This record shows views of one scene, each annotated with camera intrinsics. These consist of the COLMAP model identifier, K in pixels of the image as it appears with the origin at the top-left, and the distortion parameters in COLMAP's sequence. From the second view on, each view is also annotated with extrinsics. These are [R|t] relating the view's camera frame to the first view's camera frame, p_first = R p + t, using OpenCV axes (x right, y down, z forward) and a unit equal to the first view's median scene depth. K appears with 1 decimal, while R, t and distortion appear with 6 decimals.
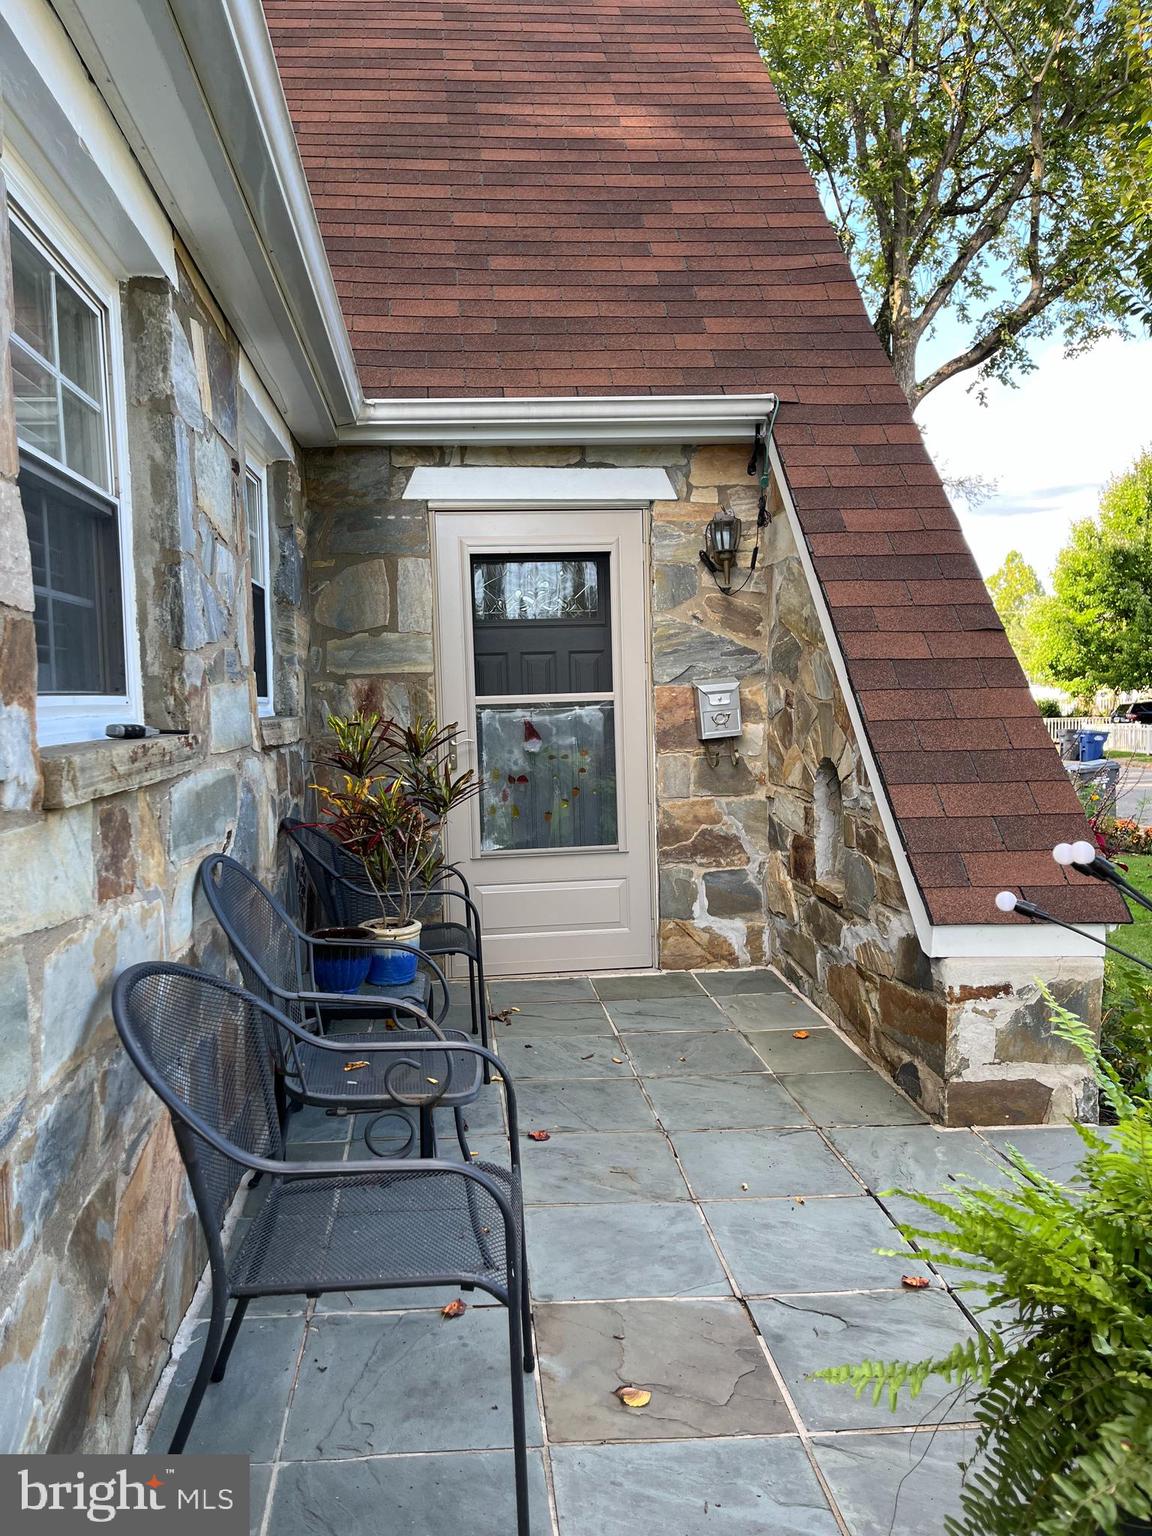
lens RADIAL K [[1180.9, 0, 576.0], [0, 1180.9, 768.0], [0, 0, 1]] dist [0.031917, 0.003441]
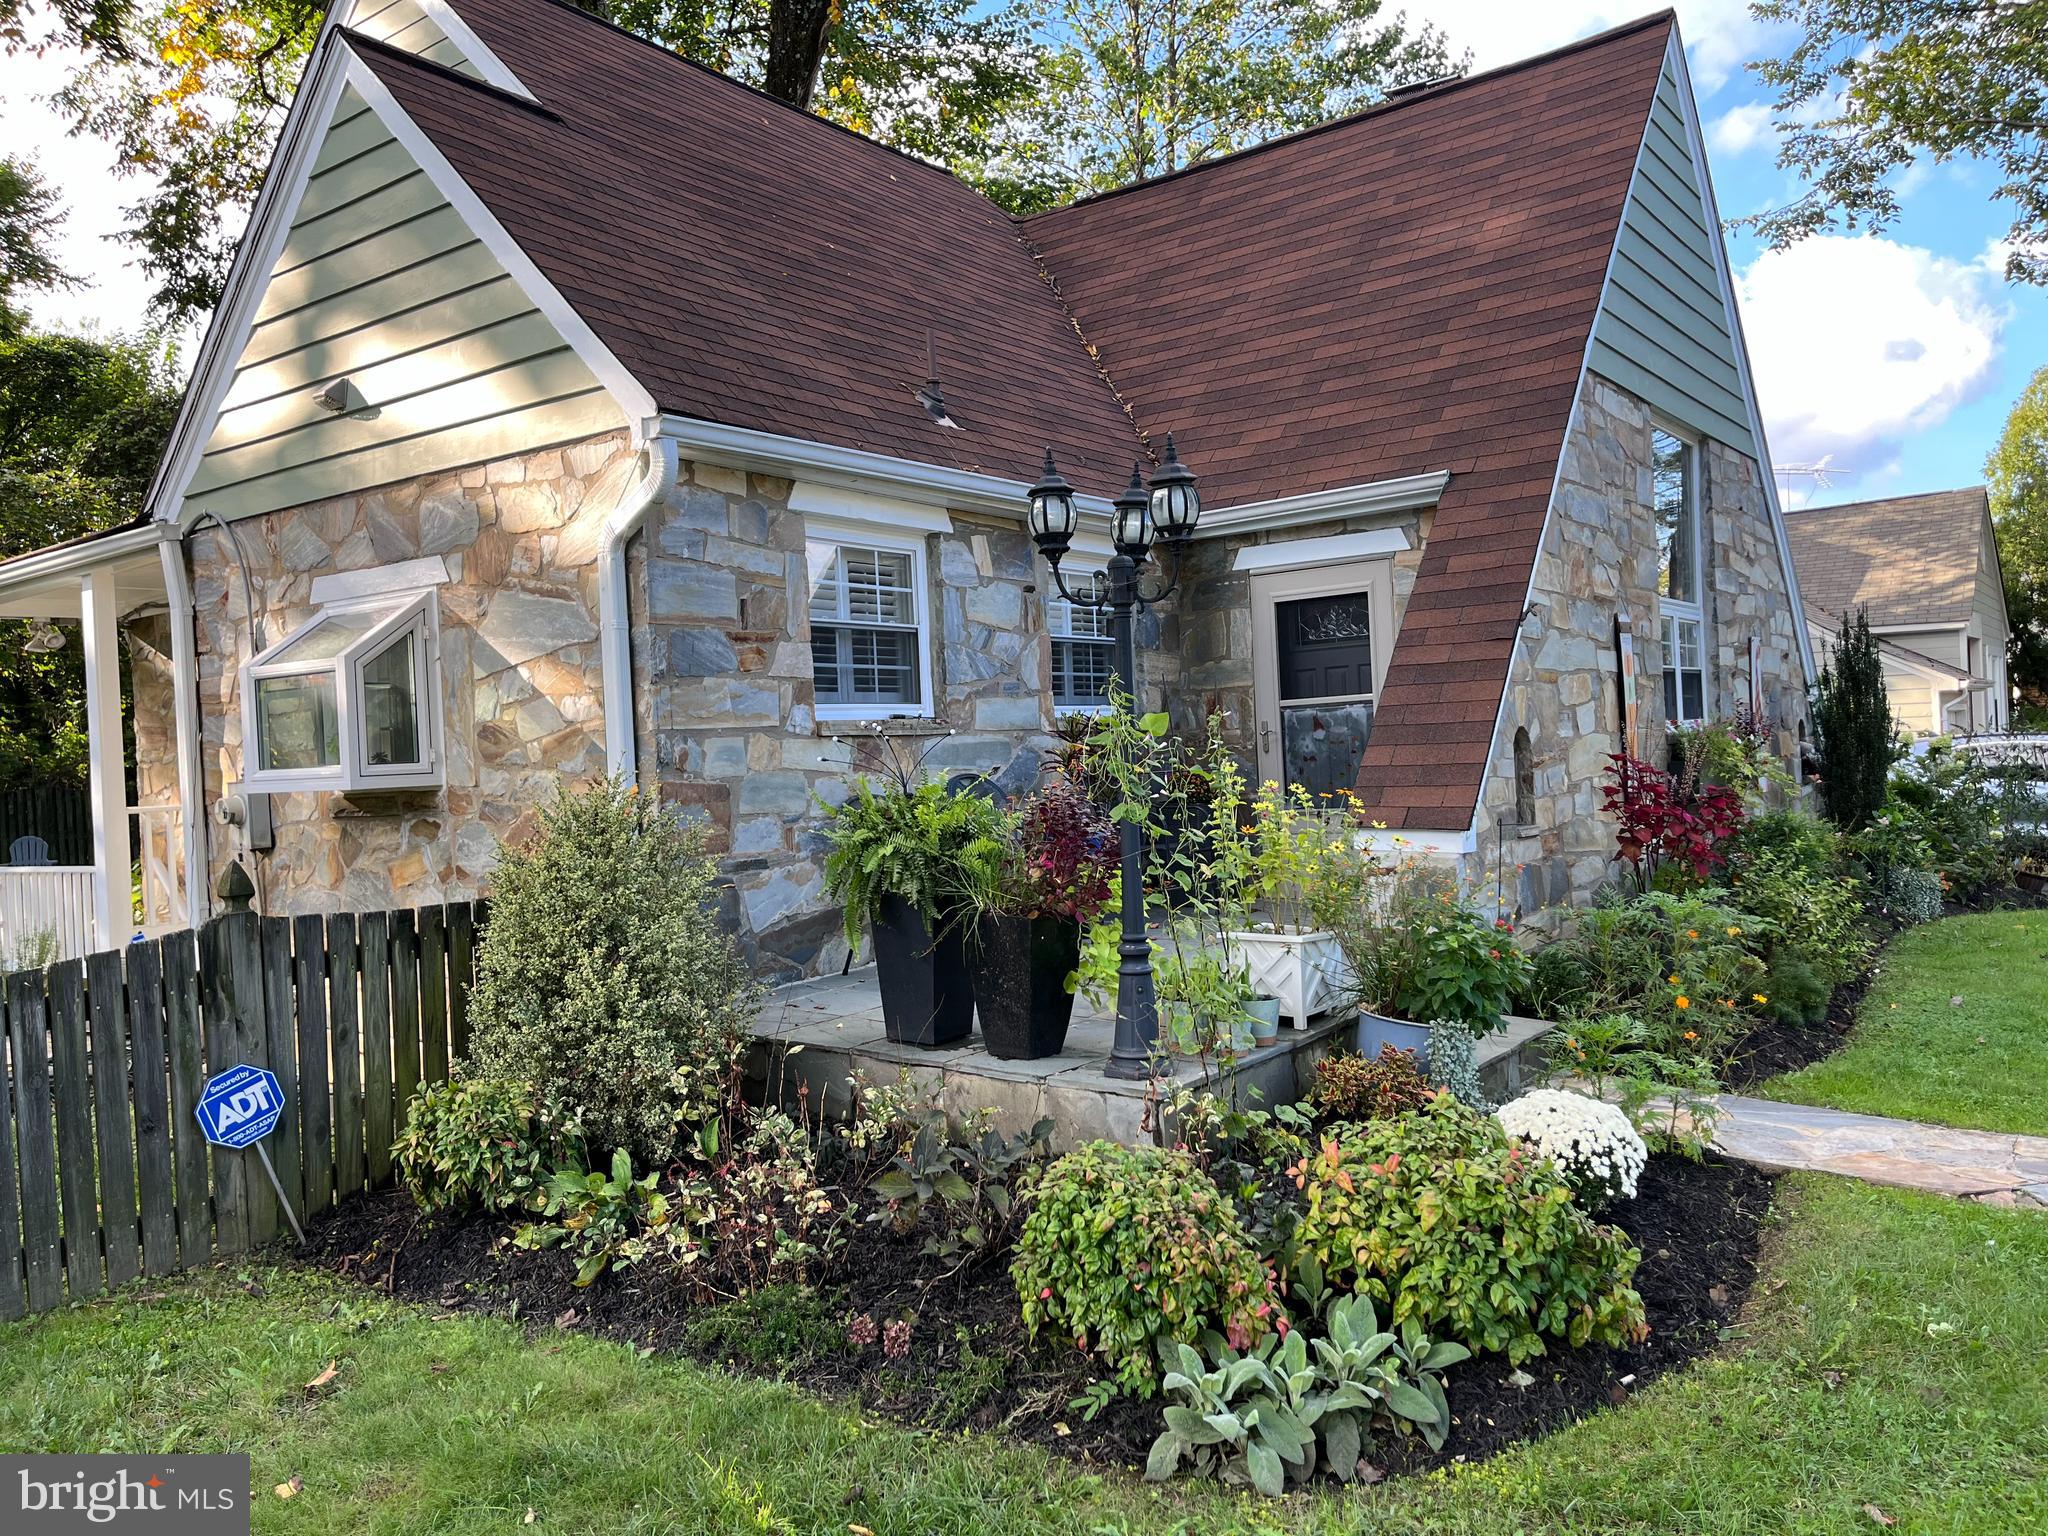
lens RADIAL K [[1574.6, 0, 1024.0], [0, 1574.6, 768.0], [0, 0, 1]] dist [0.031917, 0.003441]
pose [[0.734436, -0.007754, -0.678634, 0.995355], [-0.013247, 0.999580, -0.025758, 0.075894], [0.678549, 0.027908, 0.734025, -0.623619]]
